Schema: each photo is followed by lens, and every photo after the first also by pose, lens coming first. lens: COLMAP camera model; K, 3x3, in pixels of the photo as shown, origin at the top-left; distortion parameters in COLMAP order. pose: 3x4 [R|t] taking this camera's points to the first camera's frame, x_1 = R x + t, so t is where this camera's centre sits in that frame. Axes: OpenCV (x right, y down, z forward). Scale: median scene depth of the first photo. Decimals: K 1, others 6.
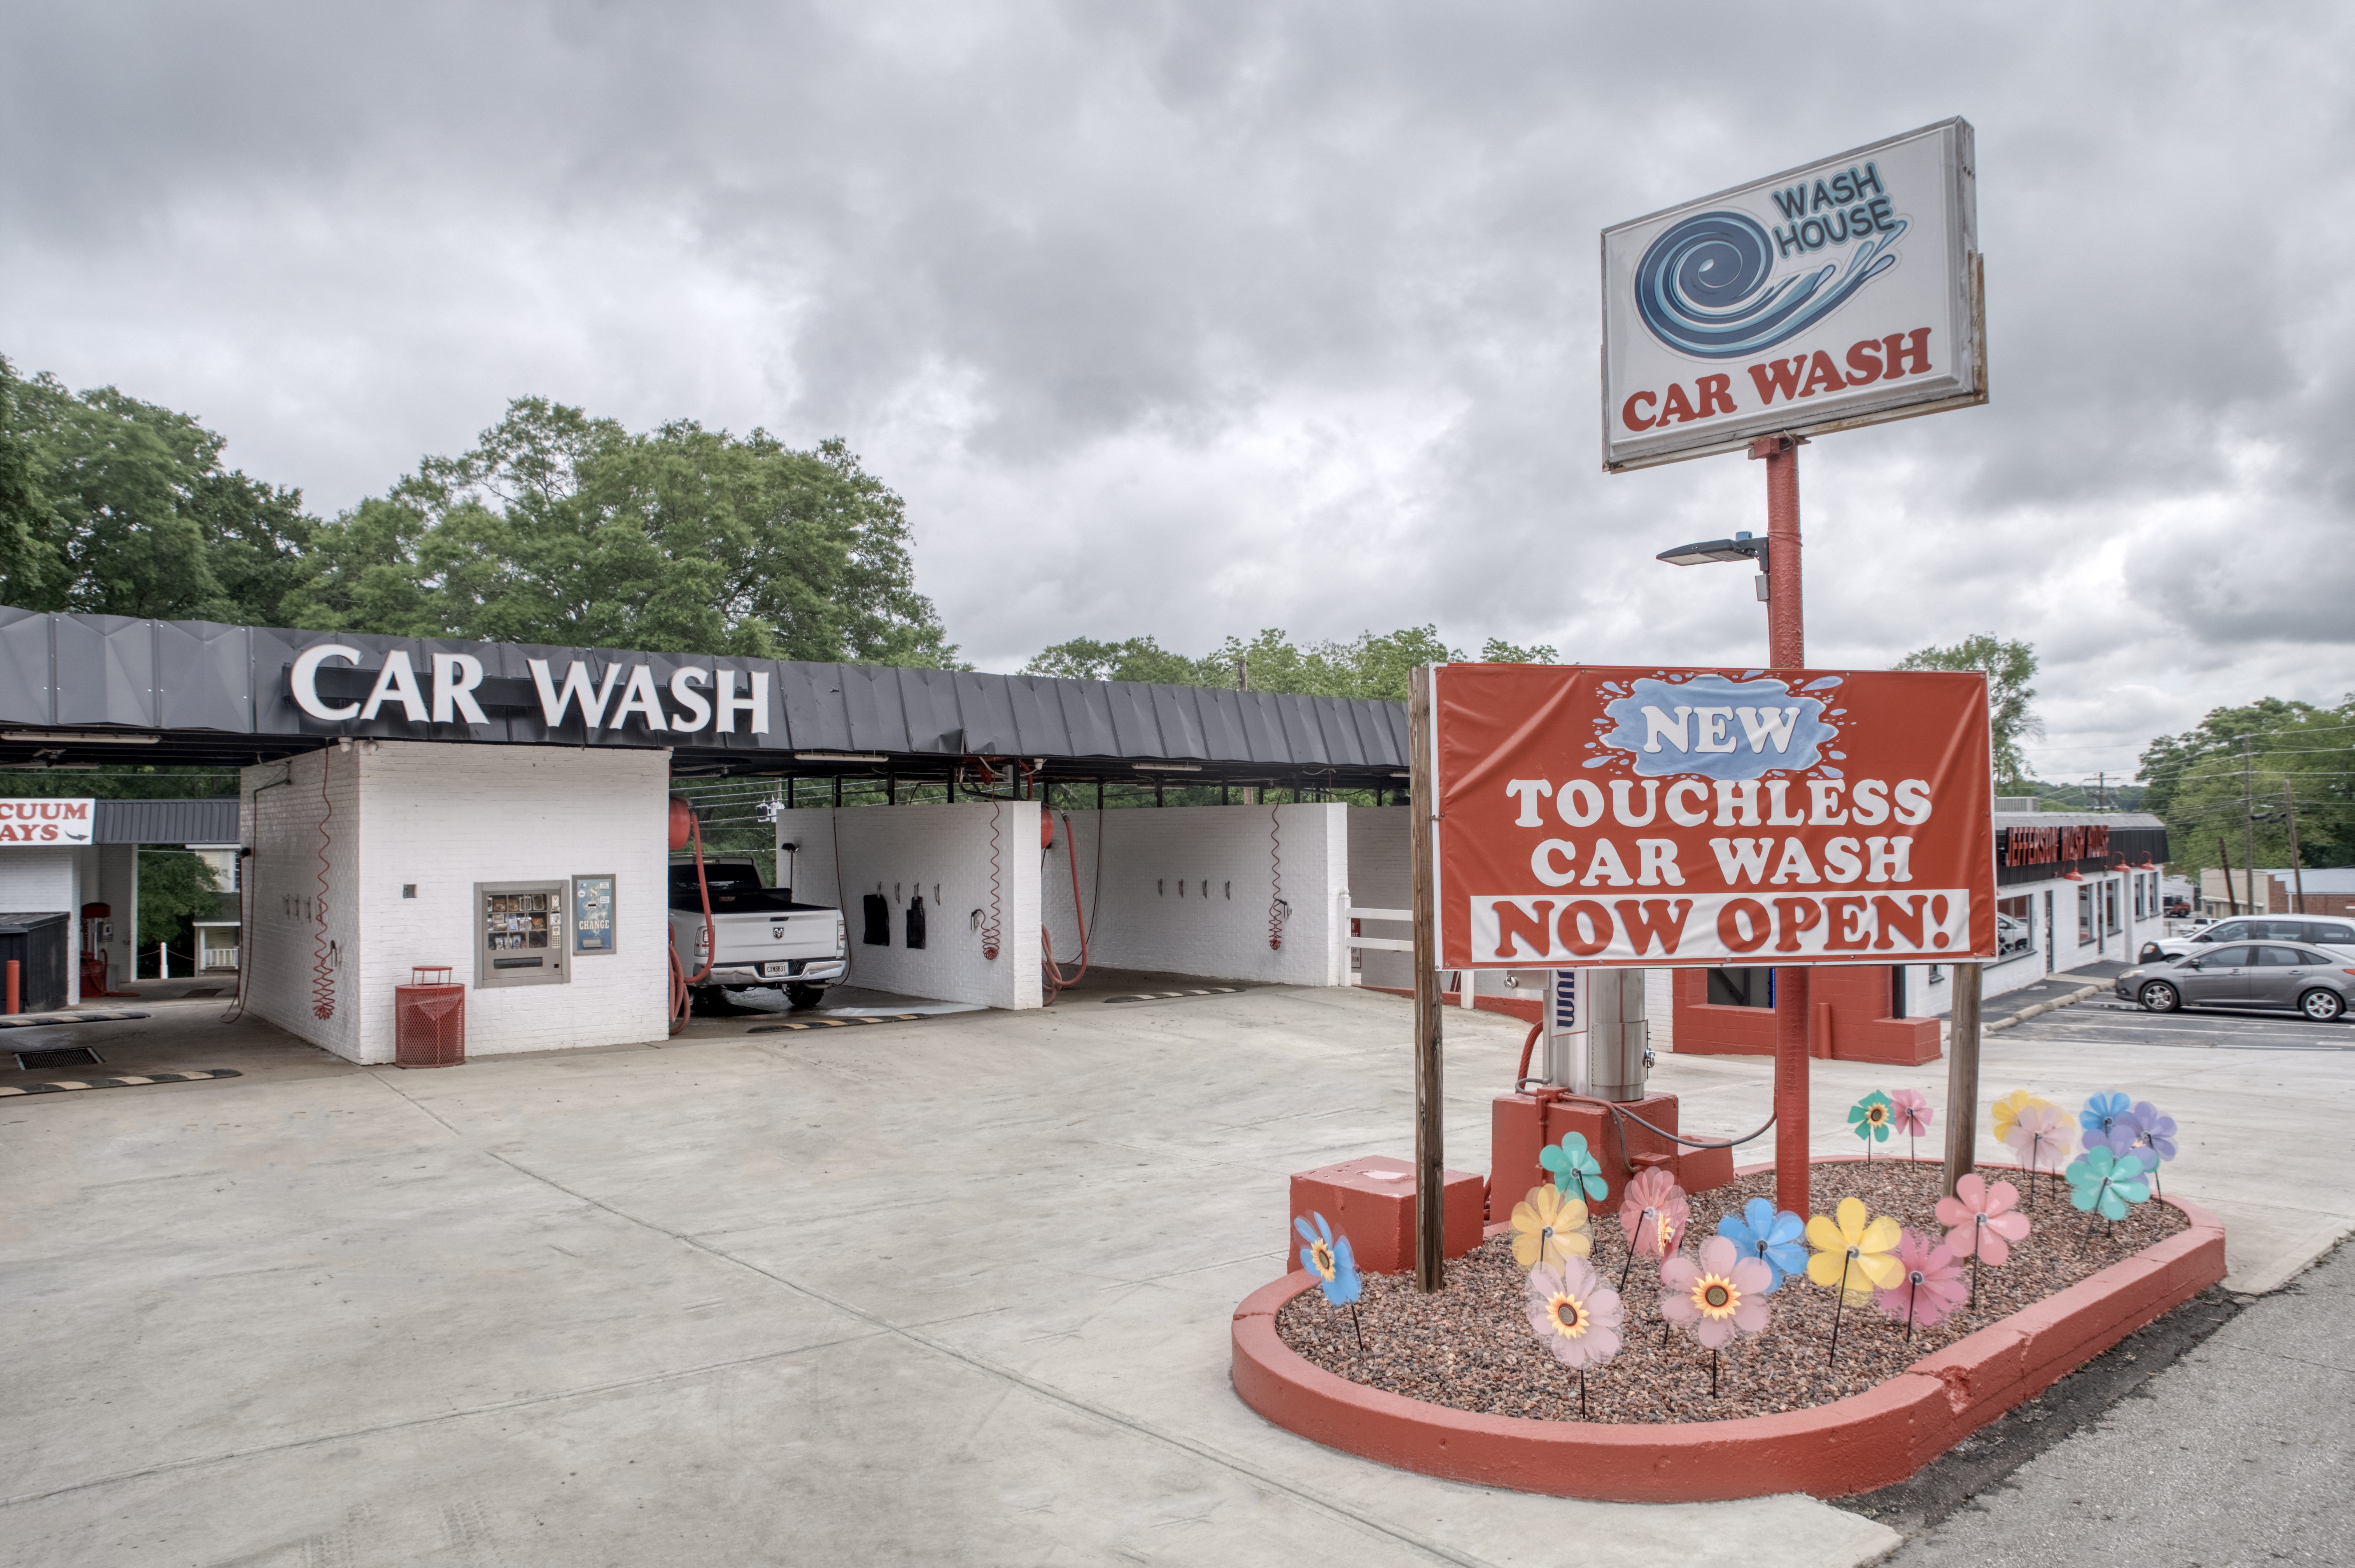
lens RADIAL K [[1589.7, 0, 1186.6], [0, 1589.7, 785.2], [0, 0, 1]] dist [-0.130526, 0.089076]
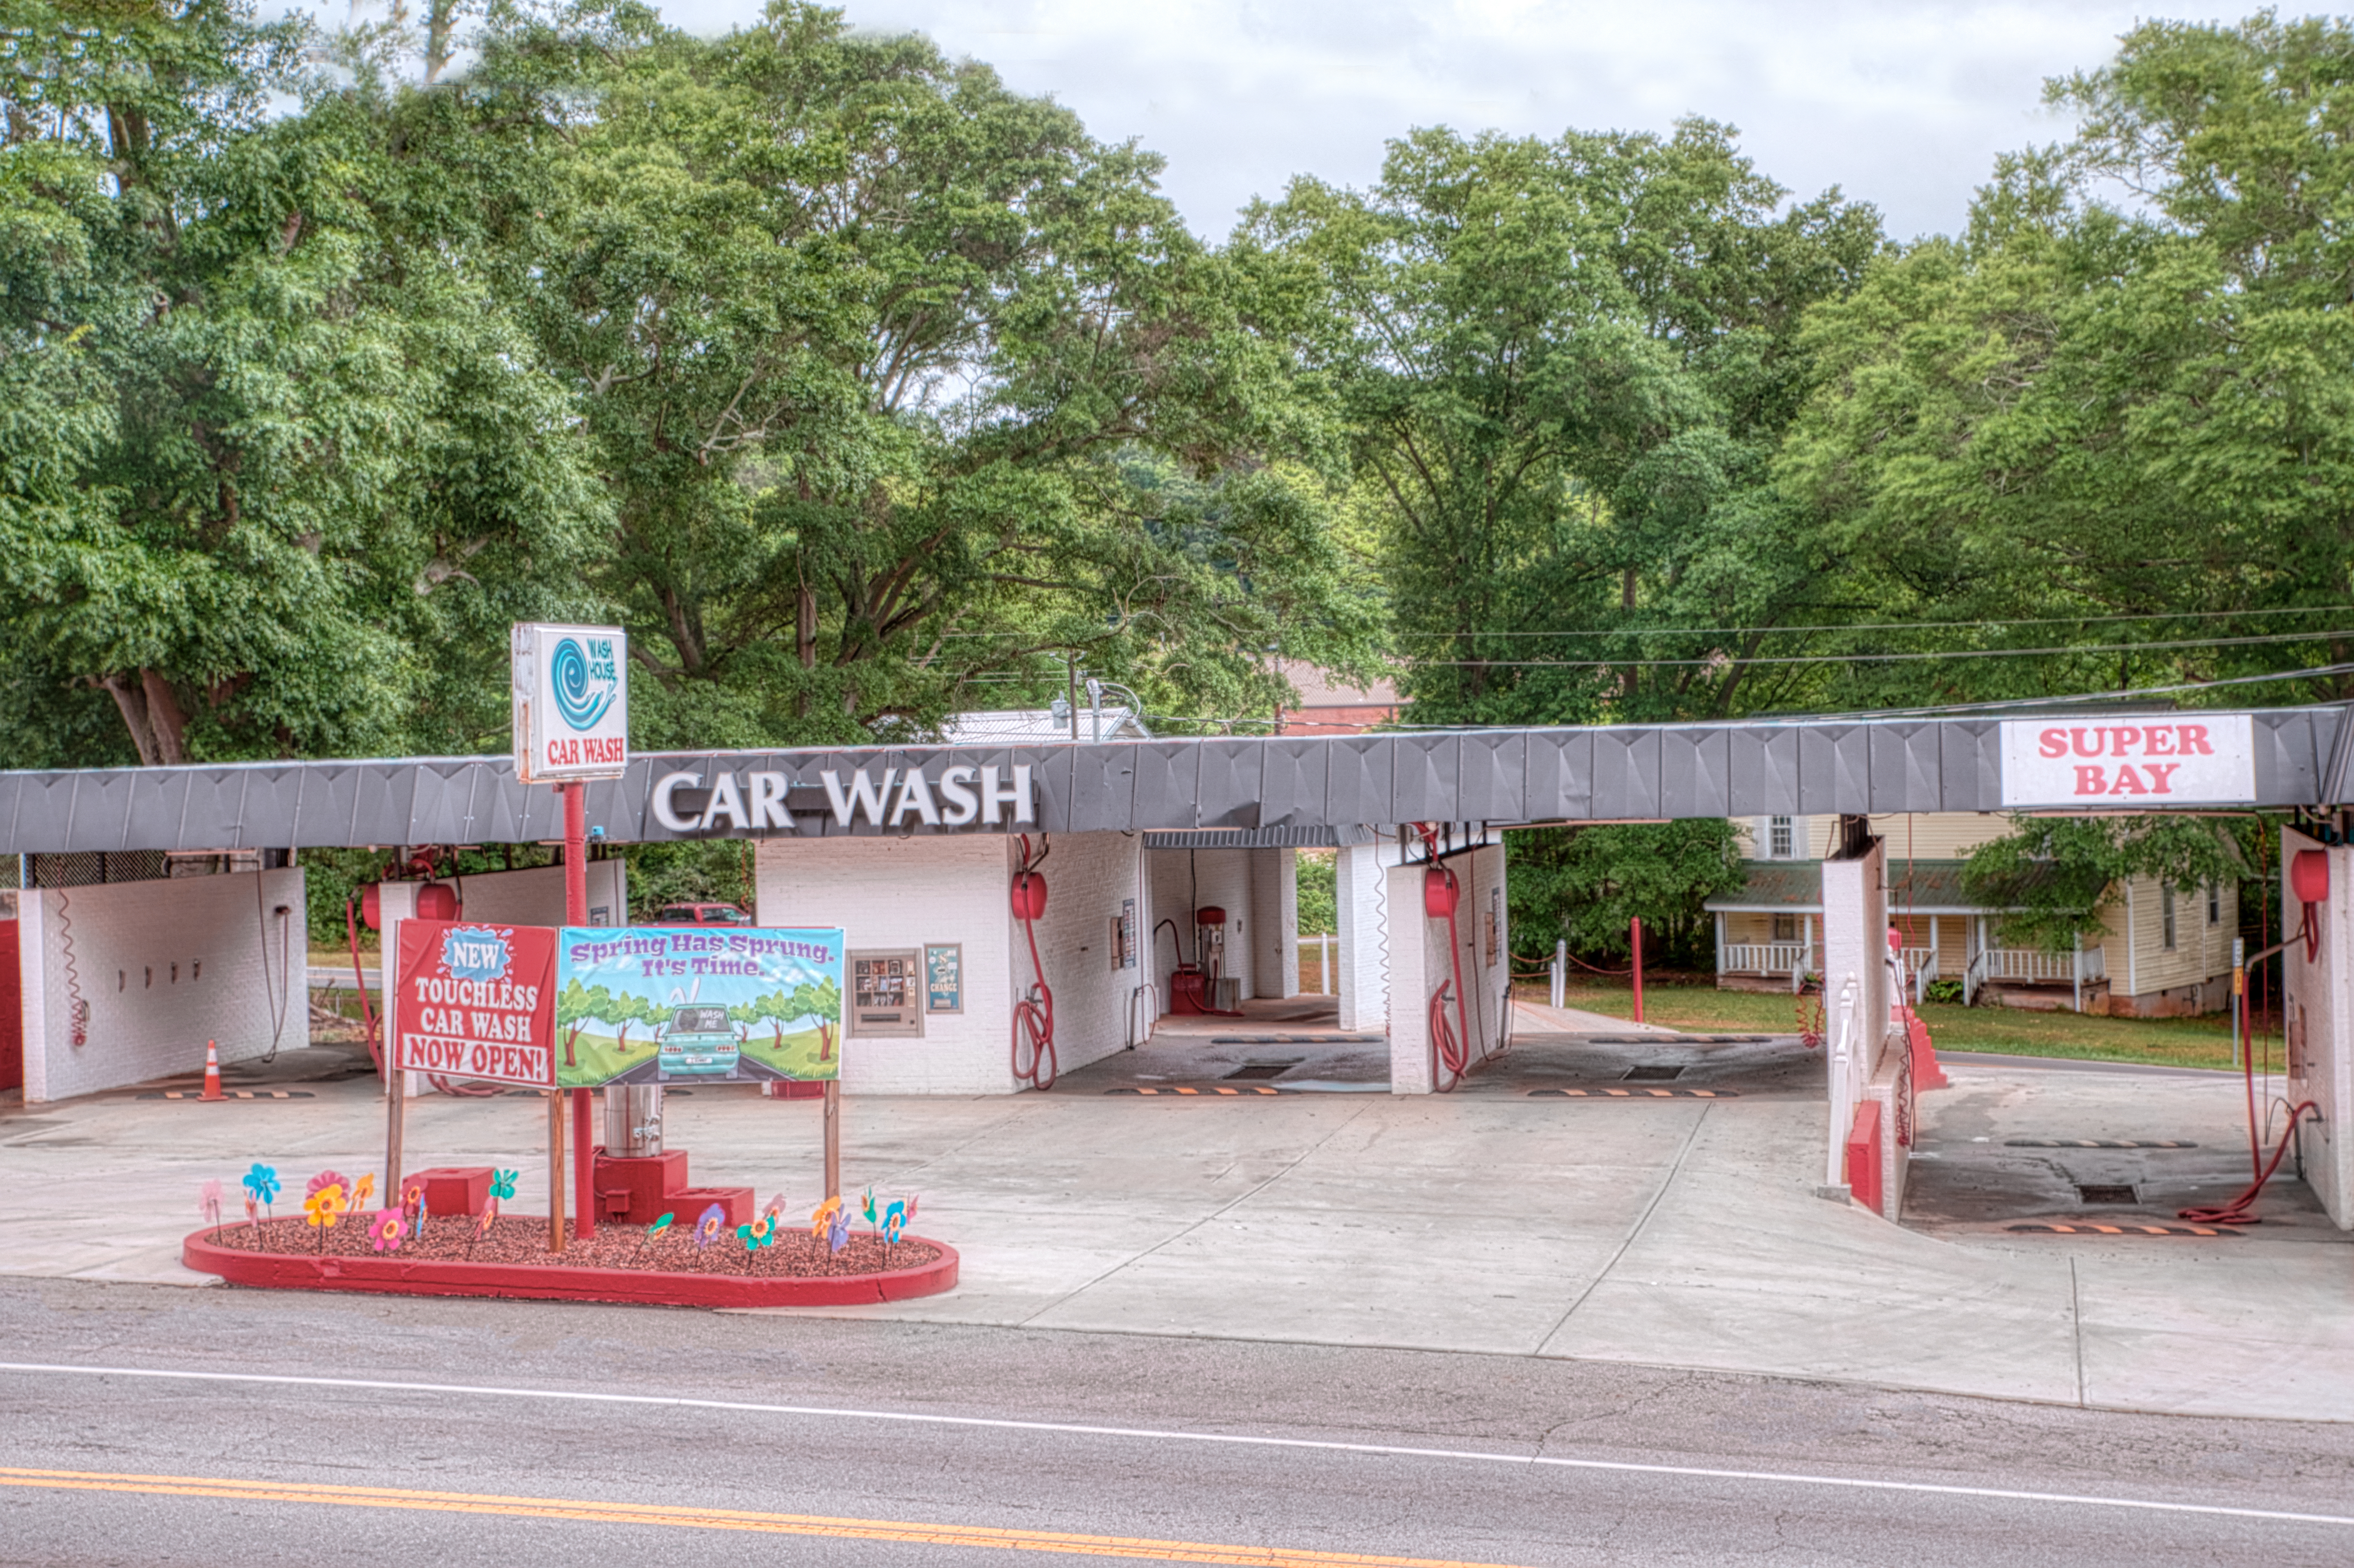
lens RADIAL K [[3402.4, 0, 1177.0], [0, 3402.4, 784.0], [0, 0, 1]] dist [0.122046, -0.027132]
pose [[0.586493, 0.006883, -0.809925, 1.933964], [0.047405, 0.997958, 0.042809, -0.175397], [0.808566, -0.063502, 0.584969, -0.340115]]
